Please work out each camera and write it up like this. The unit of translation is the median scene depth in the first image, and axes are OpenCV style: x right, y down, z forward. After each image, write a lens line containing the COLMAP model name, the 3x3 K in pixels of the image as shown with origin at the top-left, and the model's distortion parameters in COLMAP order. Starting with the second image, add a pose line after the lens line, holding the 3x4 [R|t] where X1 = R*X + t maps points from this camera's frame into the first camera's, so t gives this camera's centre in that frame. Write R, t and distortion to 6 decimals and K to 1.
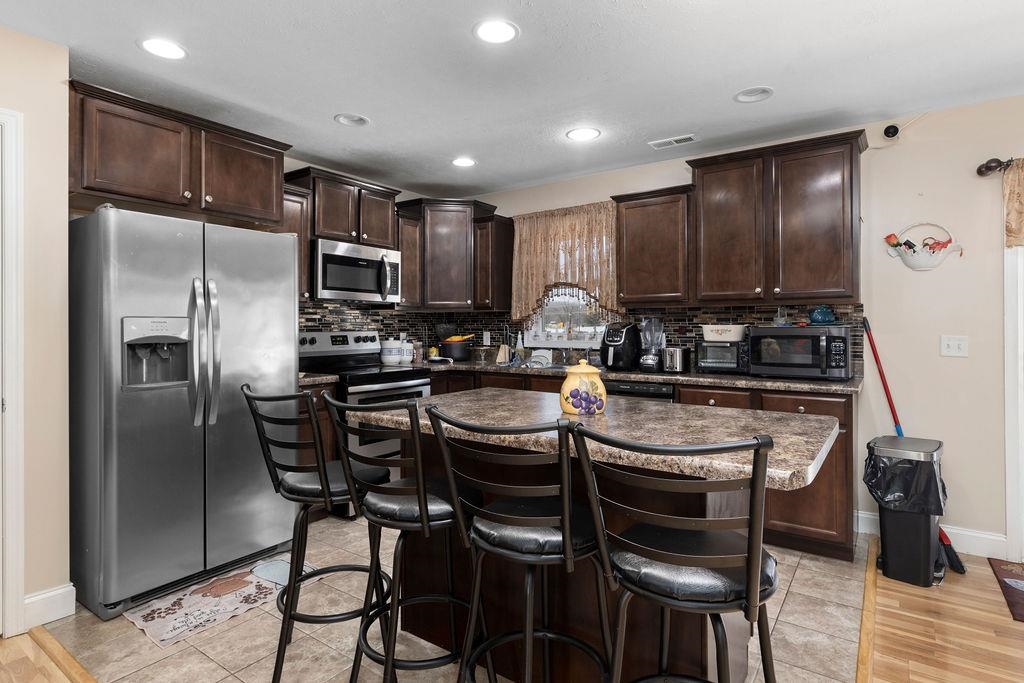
lens RADIAL K [[534.7, 0, 512.1], [0, 534.7, 328.2], [0, 0, 1]] dist [0.018922, 0.000257]
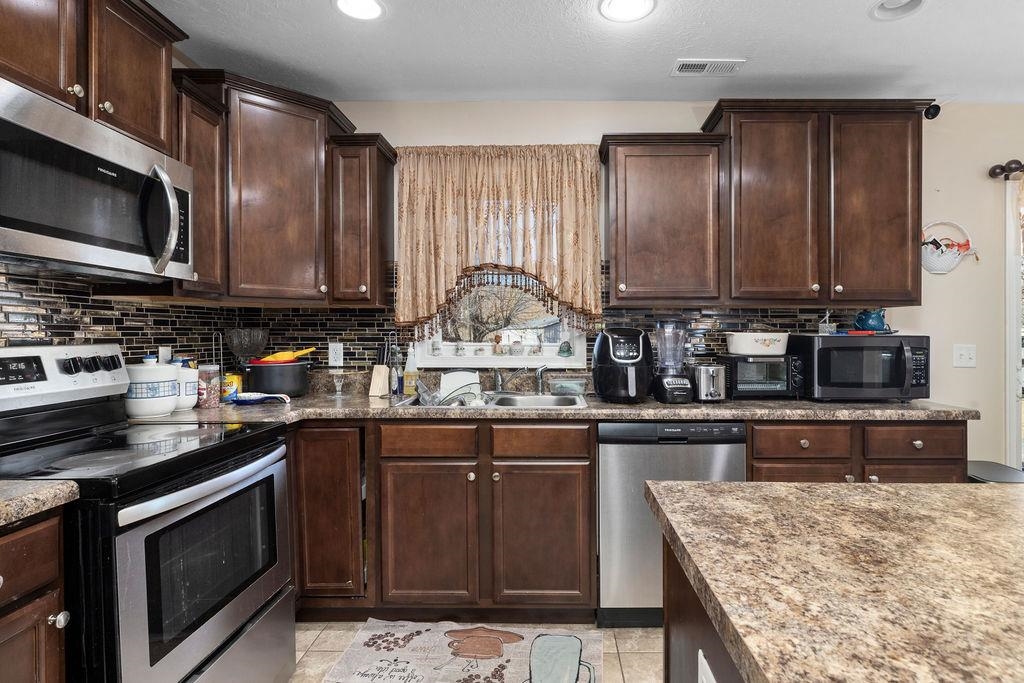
lens RADIAL K [[547.2, 0, 548.6], [0, 547.2, 336.7], [0, 0, 1]] dist [0.000940, -0.000166]
pose [[0.821107, -0.001824, 0.570771, -0.219989], [0.000062, 0.999995, 0.003106, -0.002183], [-0.570774, -0.002514, 0.821103, 0.436833]]
